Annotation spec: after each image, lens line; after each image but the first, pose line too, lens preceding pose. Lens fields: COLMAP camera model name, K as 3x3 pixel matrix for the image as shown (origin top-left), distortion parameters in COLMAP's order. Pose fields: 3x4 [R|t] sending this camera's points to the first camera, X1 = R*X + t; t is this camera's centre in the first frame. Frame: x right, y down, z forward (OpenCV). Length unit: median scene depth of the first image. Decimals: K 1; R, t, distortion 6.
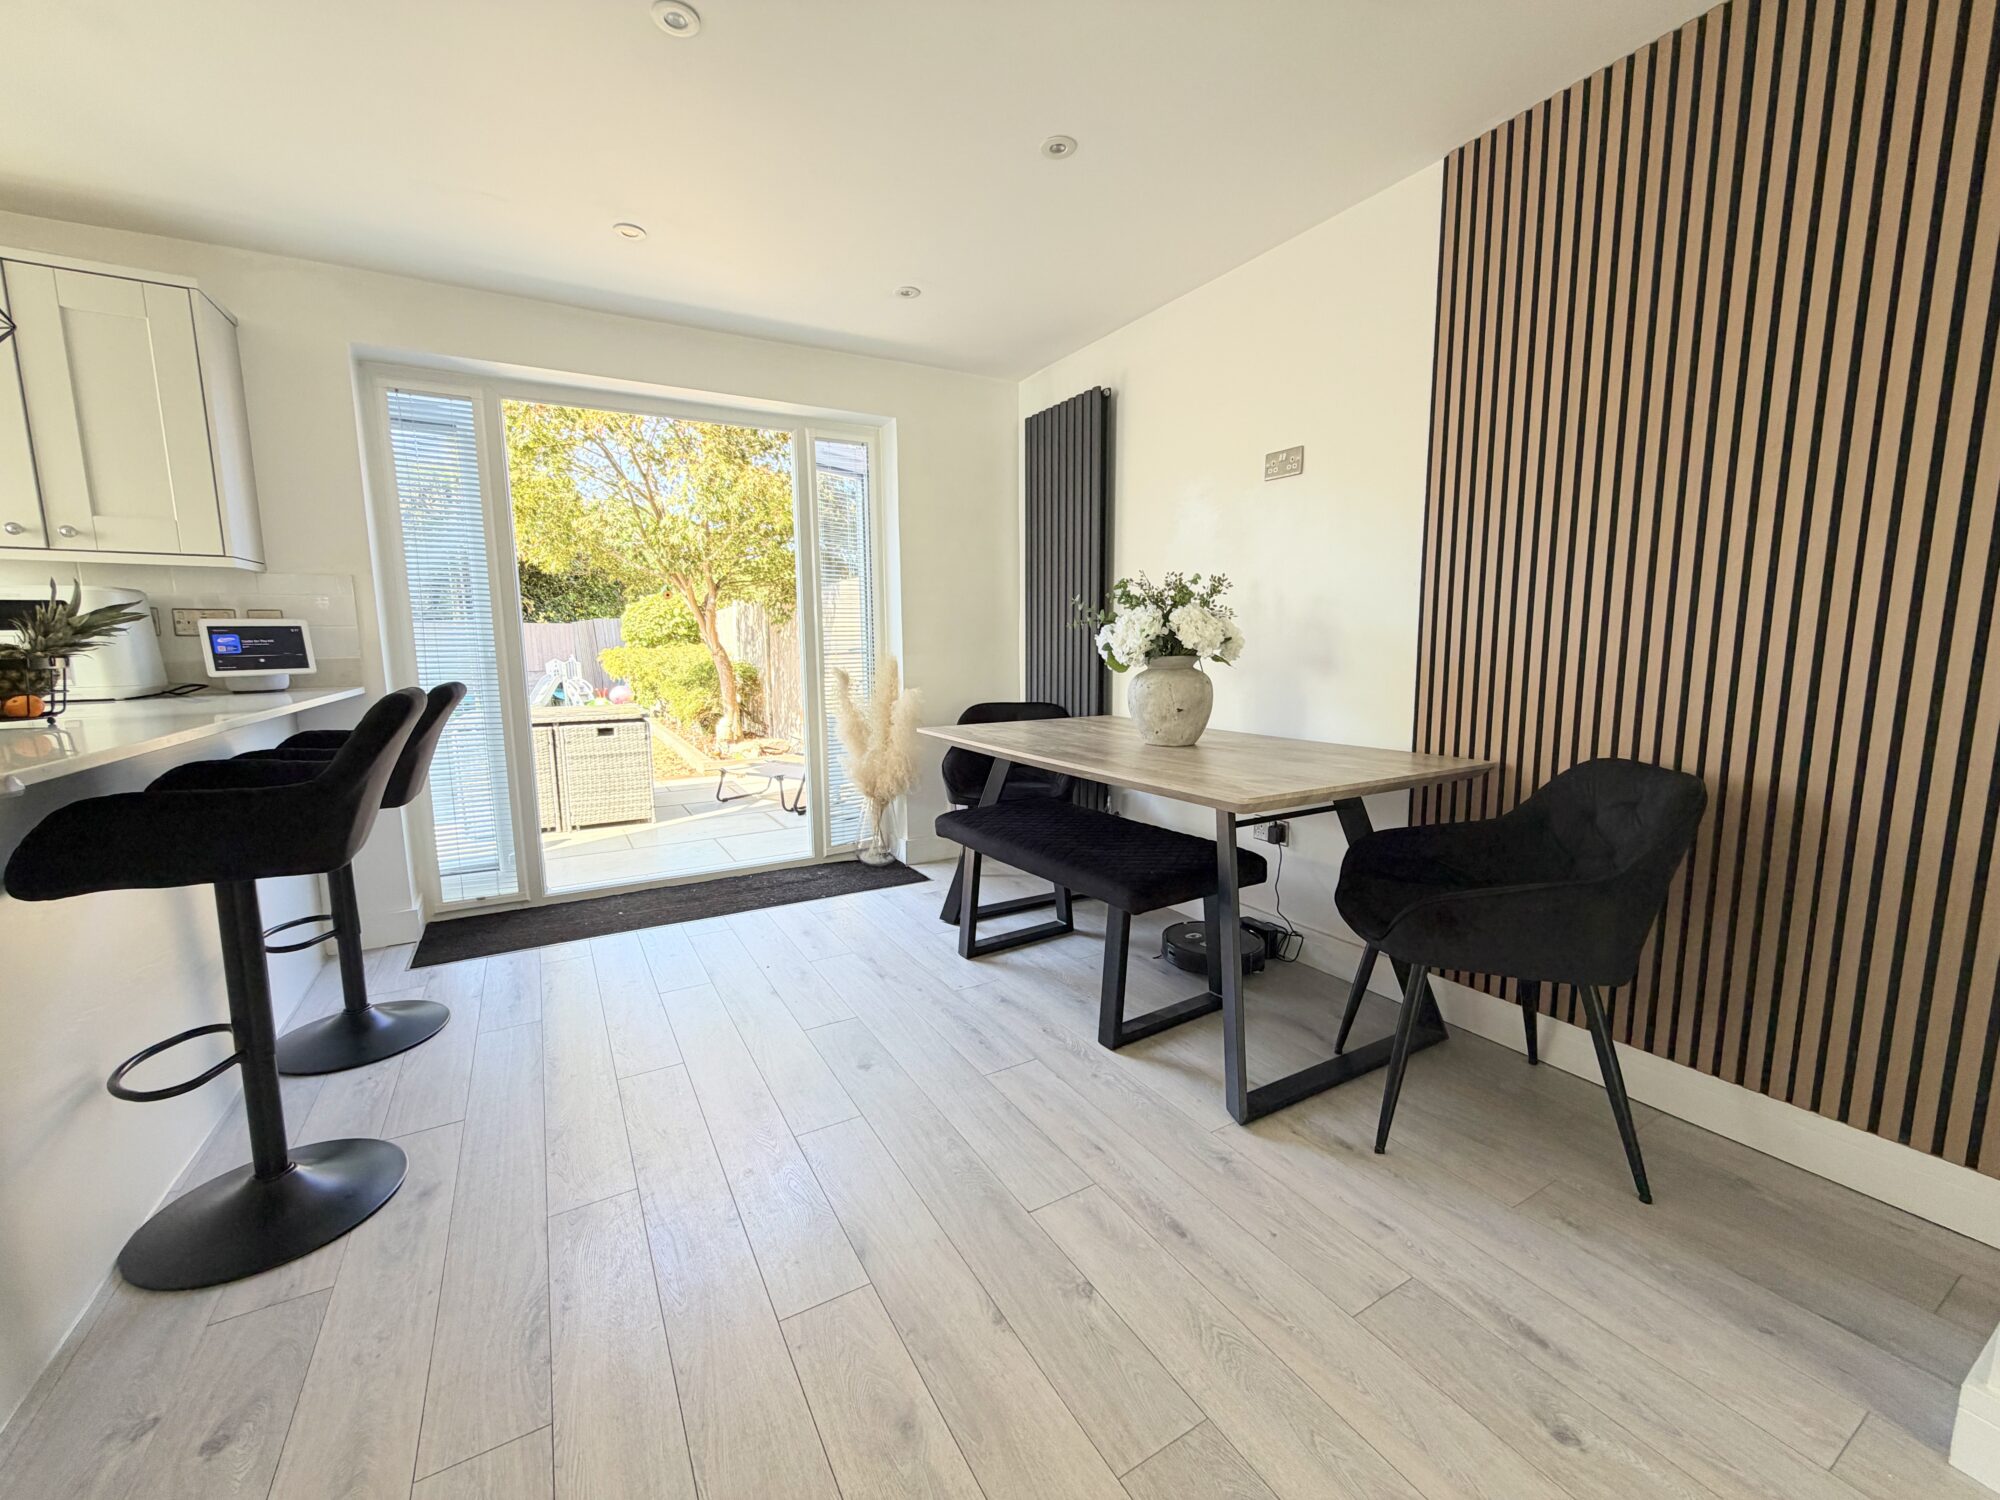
lens RADIAL K [[798.9, 0, 994.4], [0, 798.9, 749.0], [0, 0, 1]] dist [0.001007, -0.000248]
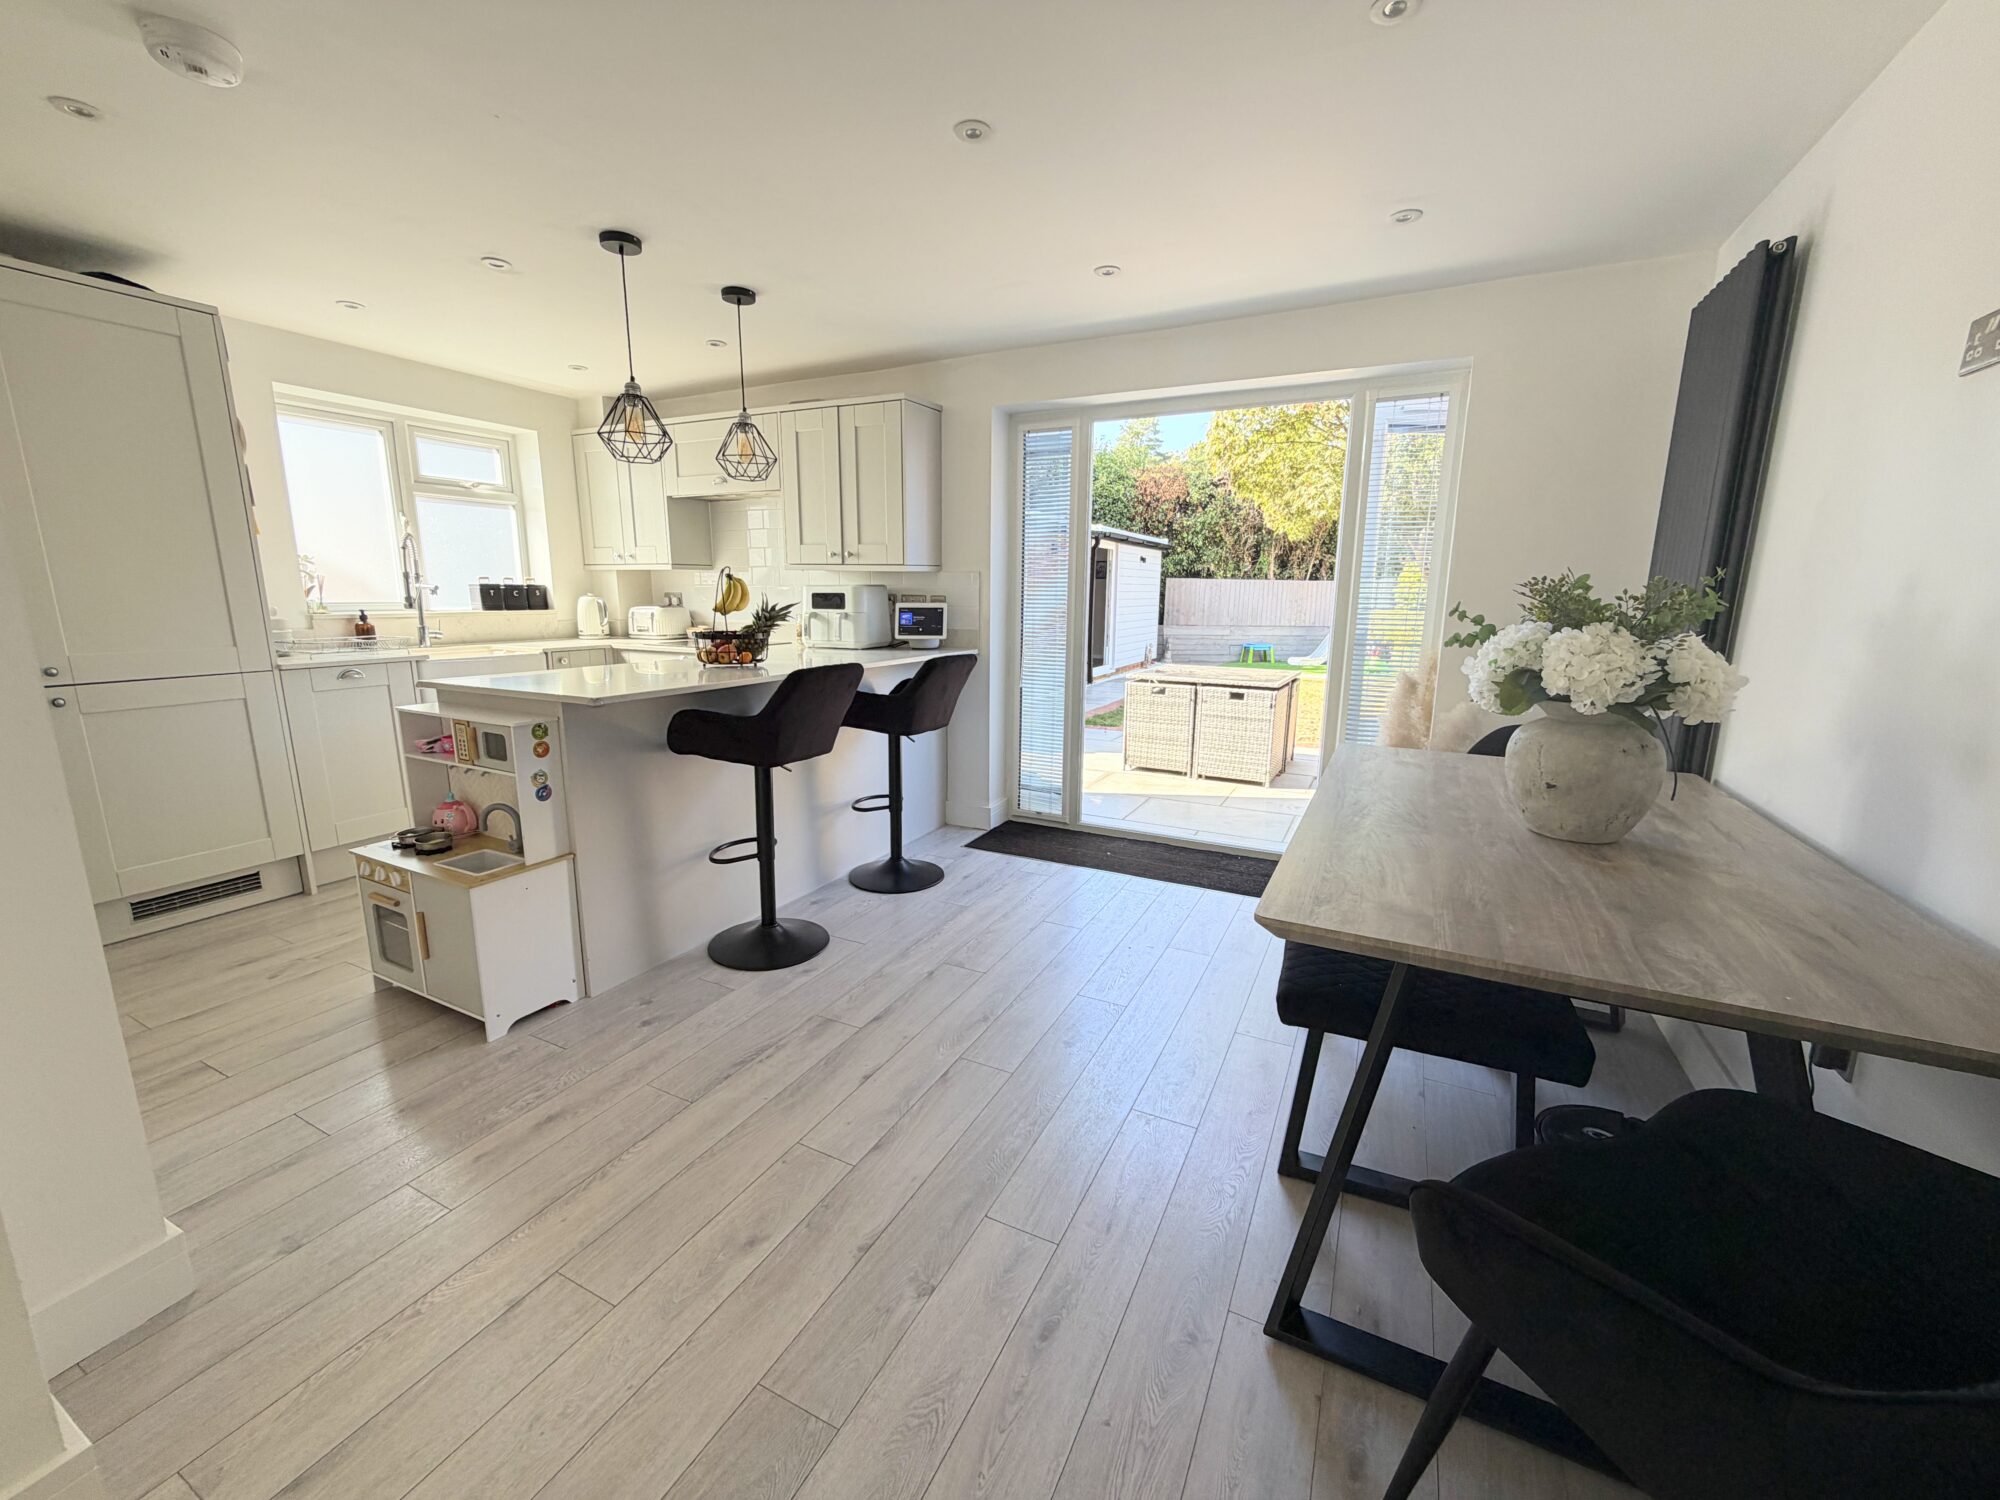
lens RADIAL K [[798.9, 0, 994.9], [0, 798.9, 749.5], [0, 0, 1]] dist [0.001007, -0.000248]
pose [[0.546961, 0.178725, -0.817858, 0.465318], [-0.128443, 0.983294, 0.128978, -0.094202], [0.827246, 0.034502, 0.560779, 0.230881]]
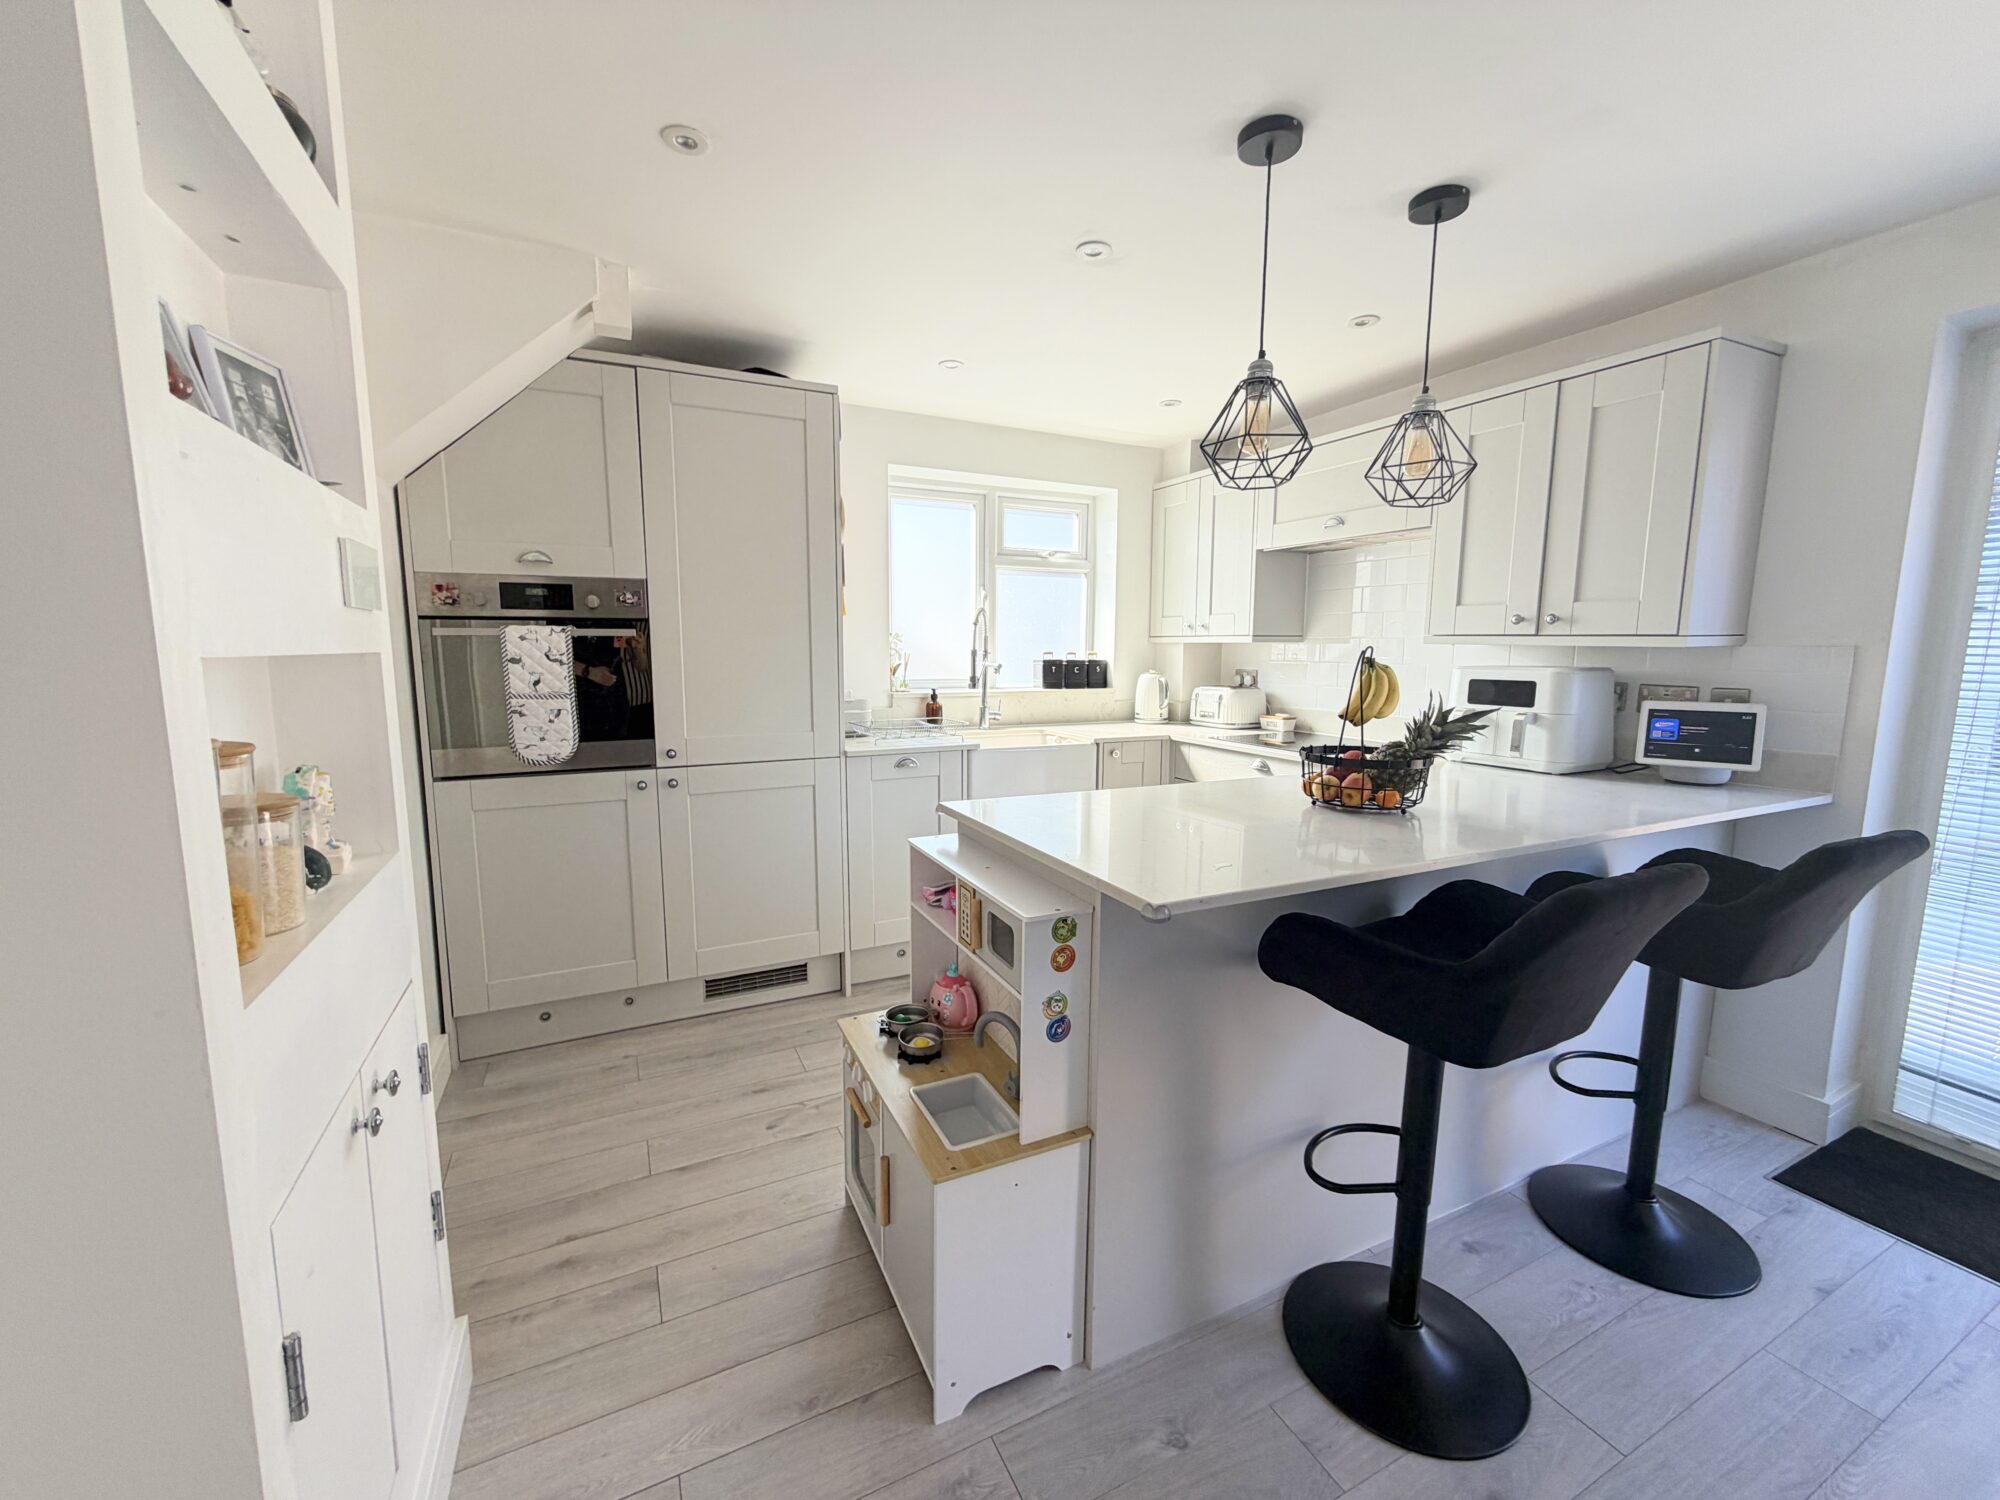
lens RADIAL K [[798.9, 0, 997.4], [0, 798.9, 750.6], [0, 0, 1]] dist [0.001007, -0.000248]
pose [[-0.064346, 0.139475, -0.988133, -0.007849], [-0.141609, 0.978888, 0.147392, -0.123345], [0.987829, 0.149412, -0.043237, 0.269348]]
